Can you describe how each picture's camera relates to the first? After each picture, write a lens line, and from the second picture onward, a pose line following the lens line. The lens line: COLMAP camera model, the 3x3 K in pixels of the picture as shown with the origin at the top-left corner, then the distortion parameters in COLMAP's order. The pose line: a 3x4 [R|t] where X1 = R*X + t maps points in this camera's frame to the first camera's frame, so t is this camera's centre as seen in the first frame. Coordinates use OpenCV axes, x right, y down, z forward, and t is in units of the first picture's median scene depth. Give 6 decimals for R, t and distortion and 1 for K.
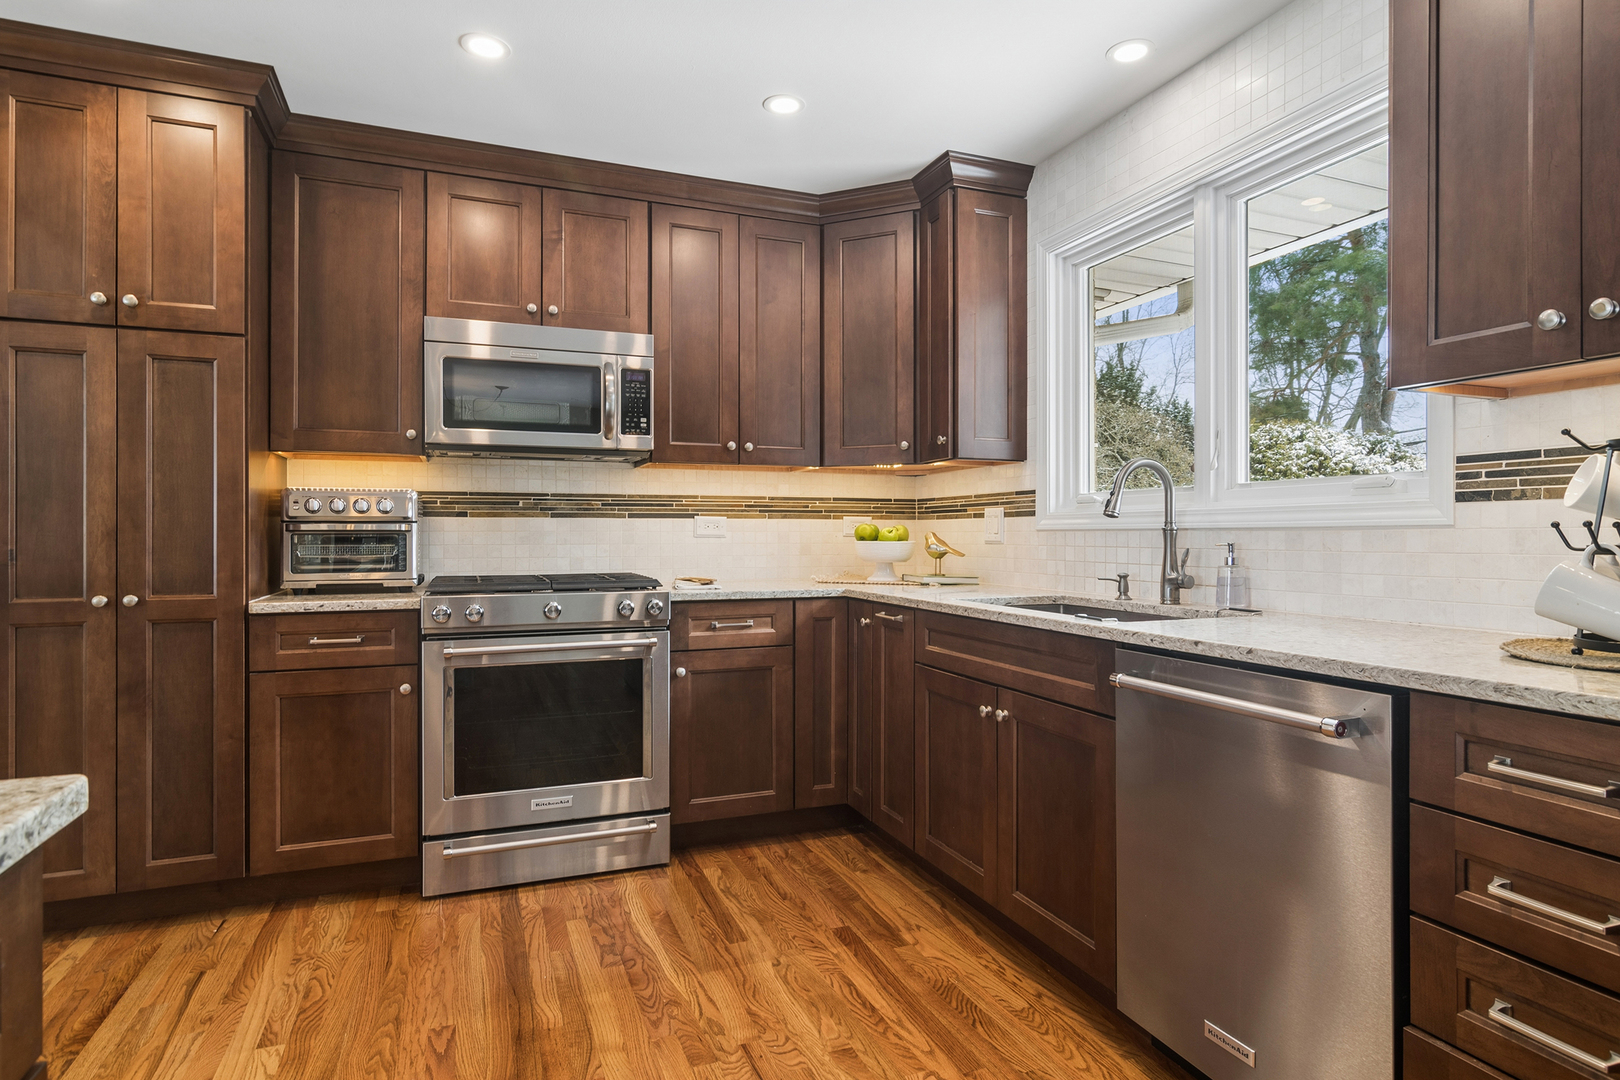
lens RADIAL K [[872.8, 0, 813.9], [0, 872.8, 536.2], [0, 0, 1]] dist [0.001162, 0.000002]
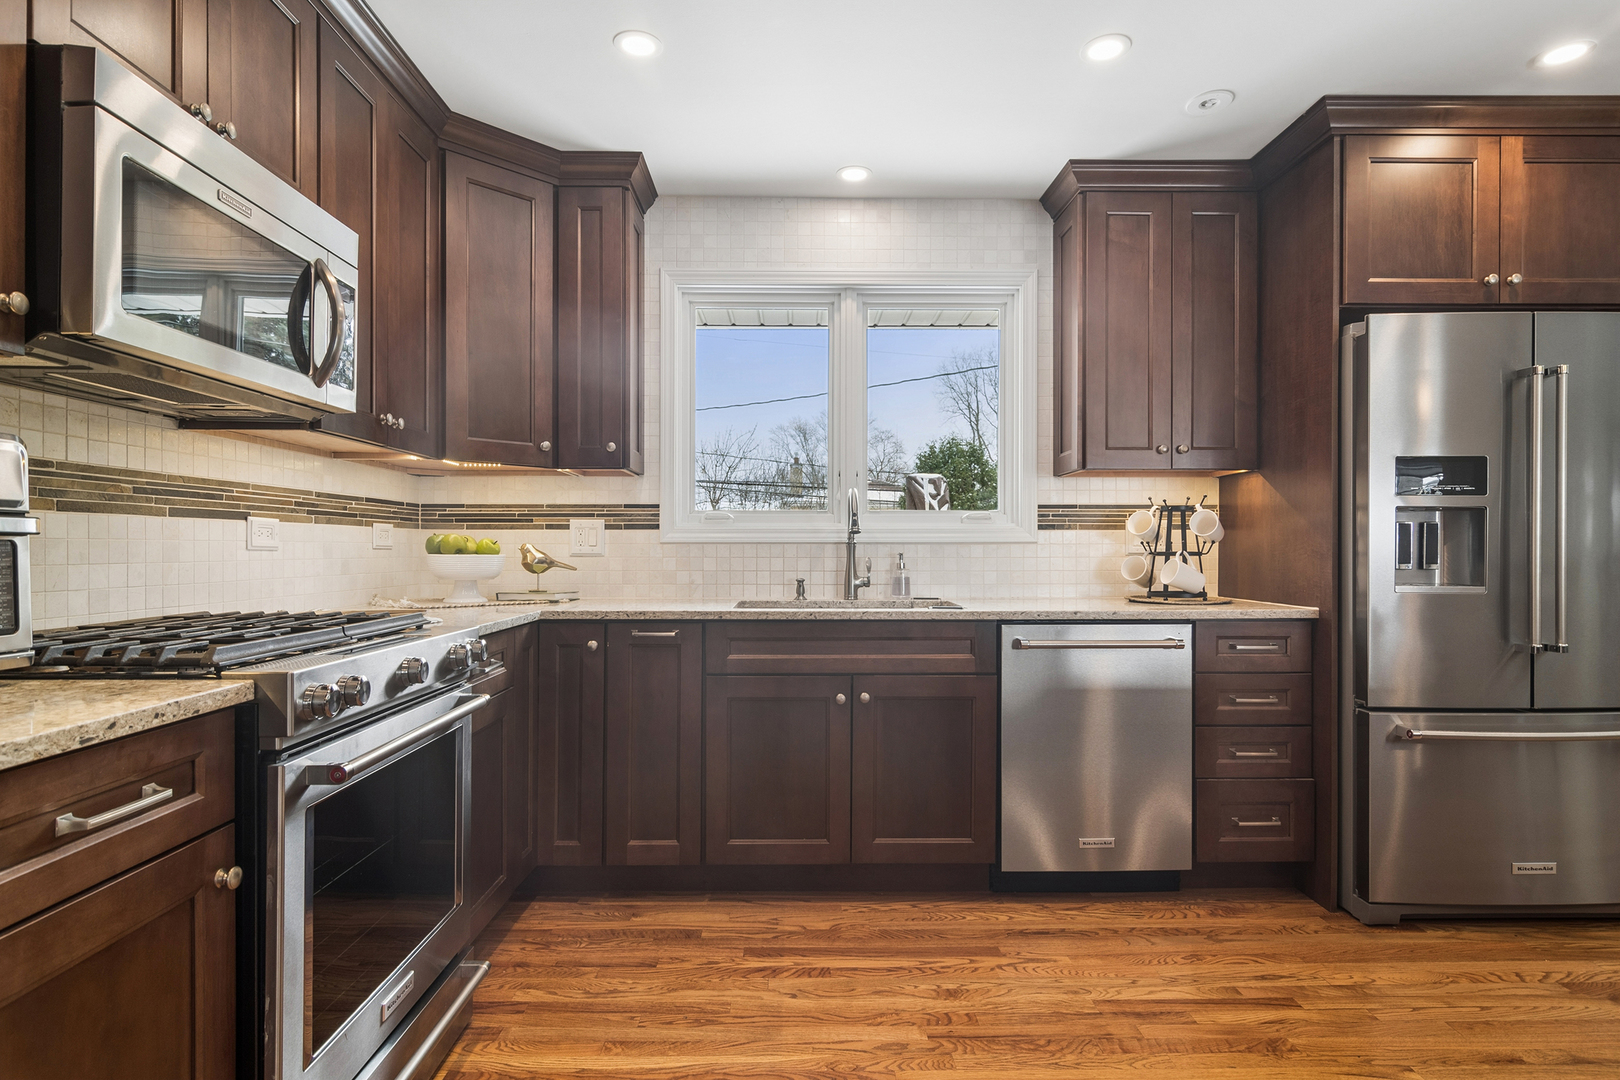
lens RADIAL K [[869.8, 0, 808.3], [0, 869.8, 551.2], [0, 0, 1]] dist [-0.003936, -0.000031]
pose [[0.354393, -0.002549, 0.935093, -0.747724], [0.000808, 0.999997, 0.002420, 0.000939], [-0.935096, -0.000102, 0.354394, 0.522940]]
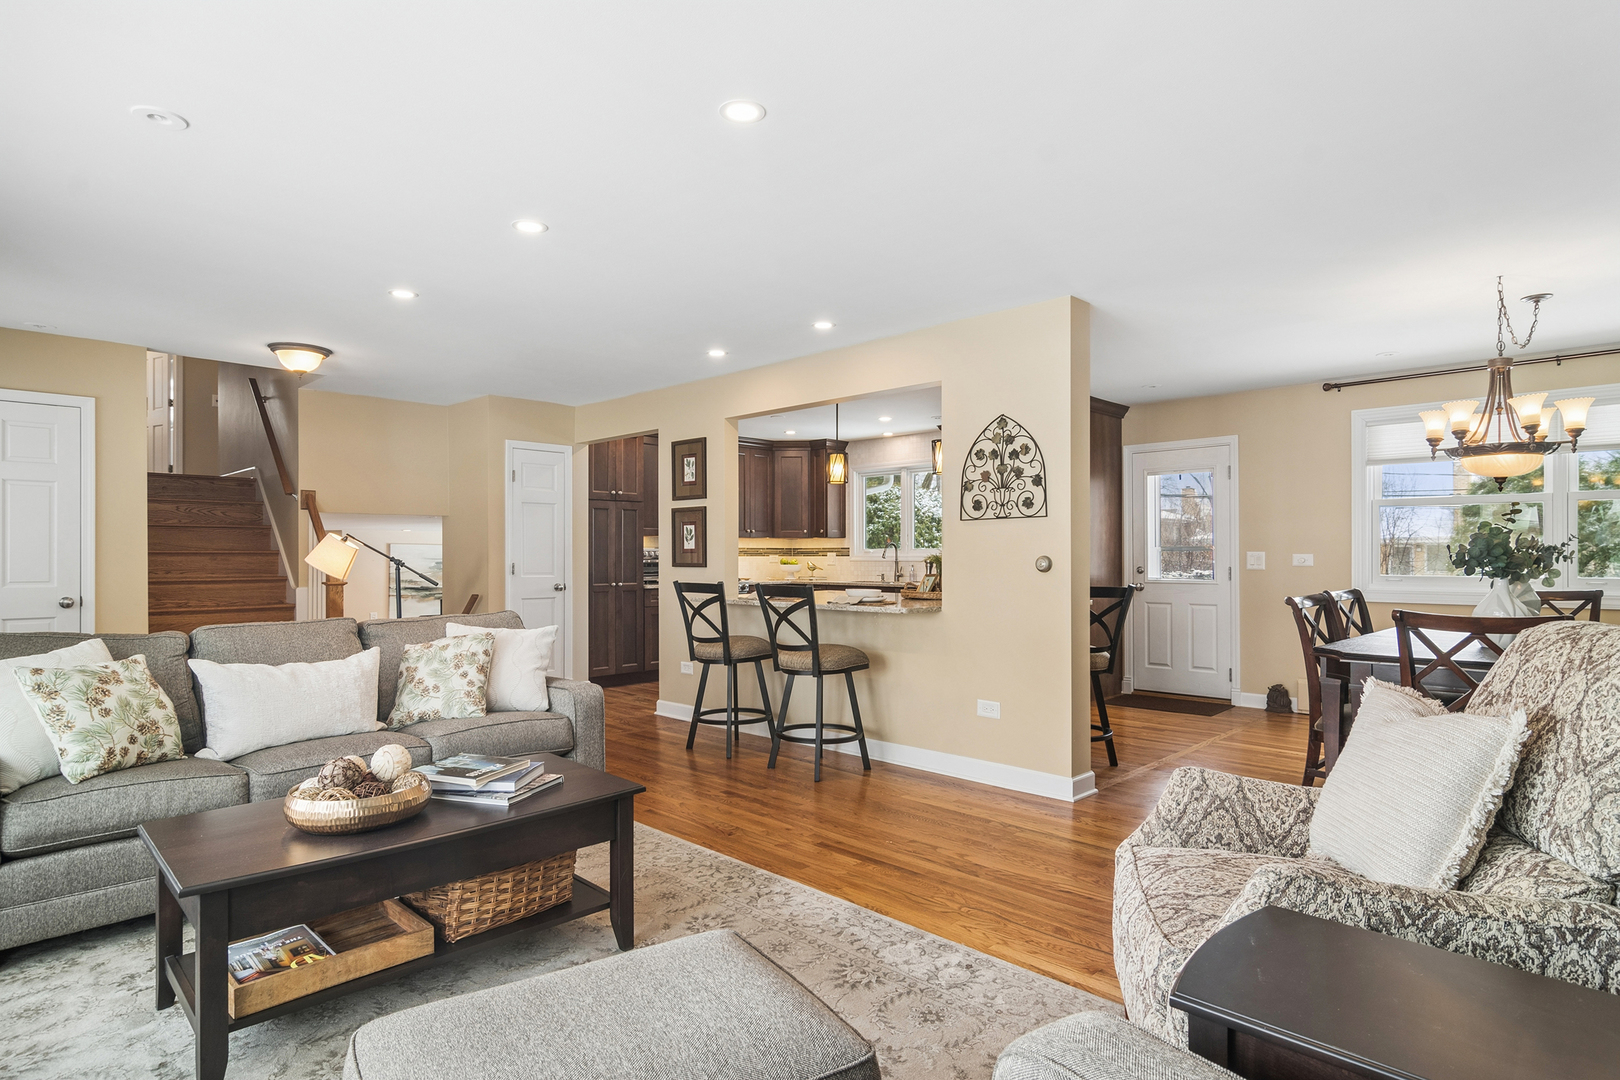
lens RADIAL K [[869.8, 0, 808.3], [0, 869.8, 551.2], [0, 0, 1]] dist [-0.003936, -0.000031]
pose [[0.915066, 0.001193, 0.403303, -1.247597], [0.001354, 0.999981, -0.006032, -0.025595], [-0.403303, 0.006066, 0.915046, -1.948610]]
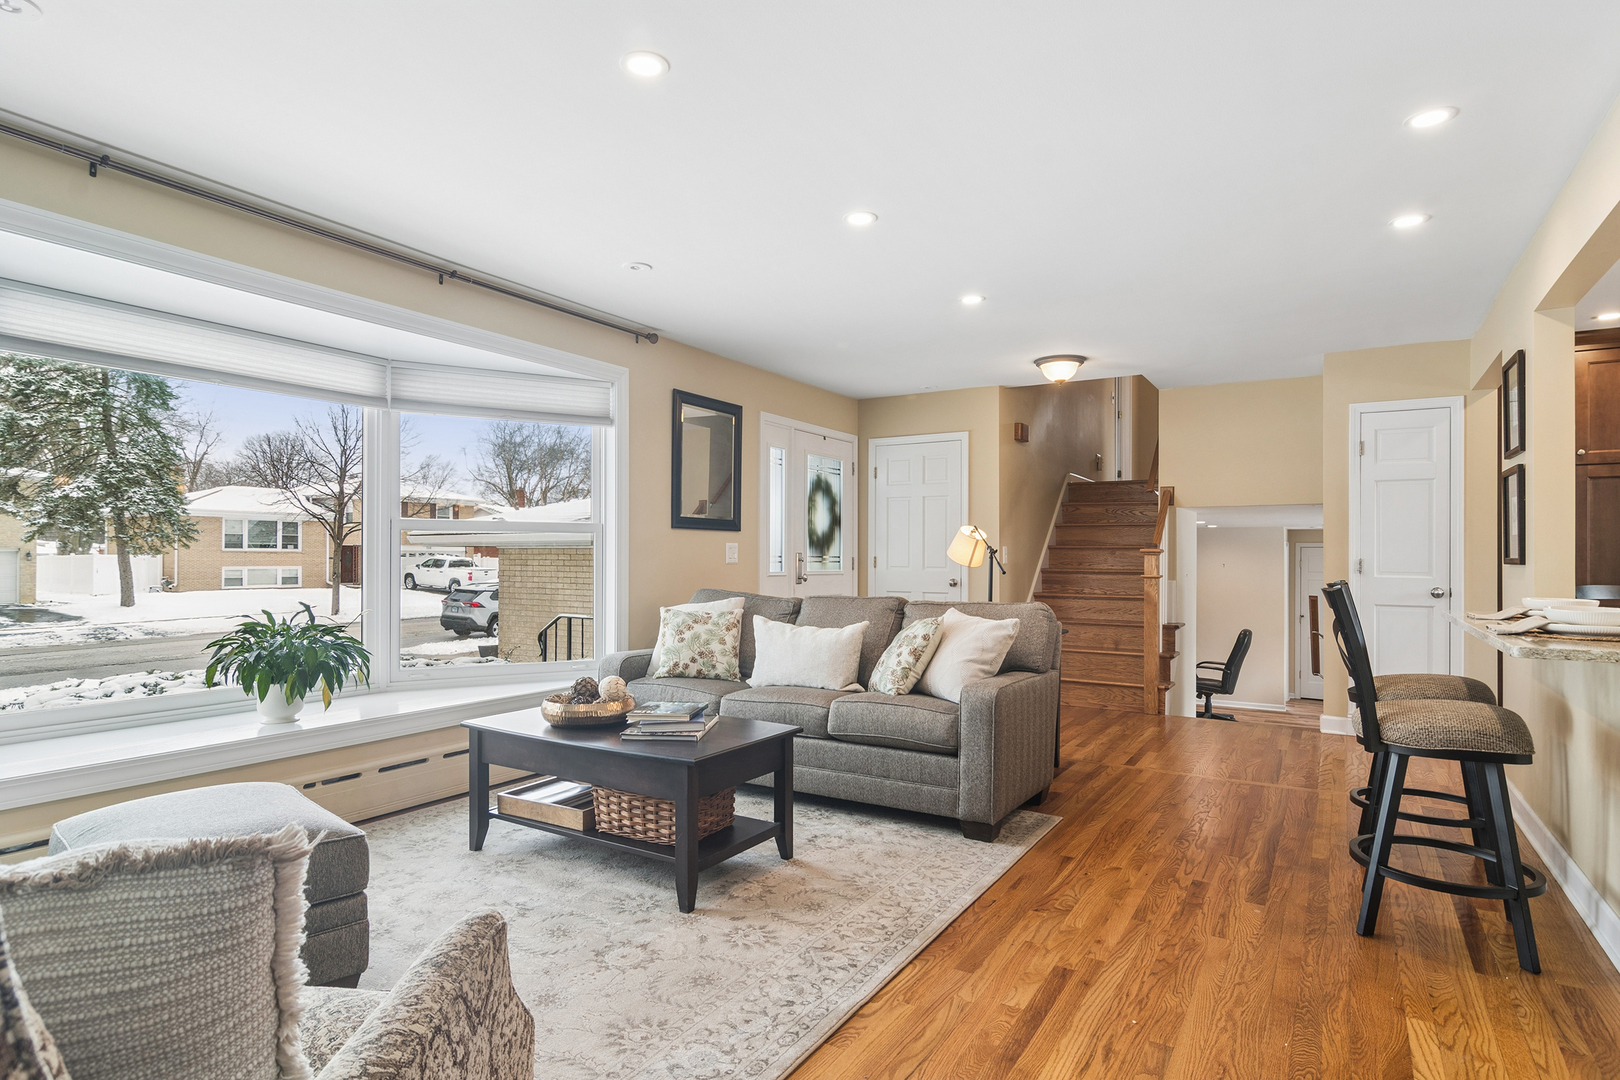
lens RADIAL K [[869.8, 0, 808.3], [0, 869.8, 551.2], [0, 0, 1]] dist [-0.003936, -0.000031]
pose [[0.602611, -0.000243, -0.798035, -0.203843], [-0.008415, 0.999942, -0.006659, -0.001326], [0.797991, 0.010729, 0.602574, -1.496580]]
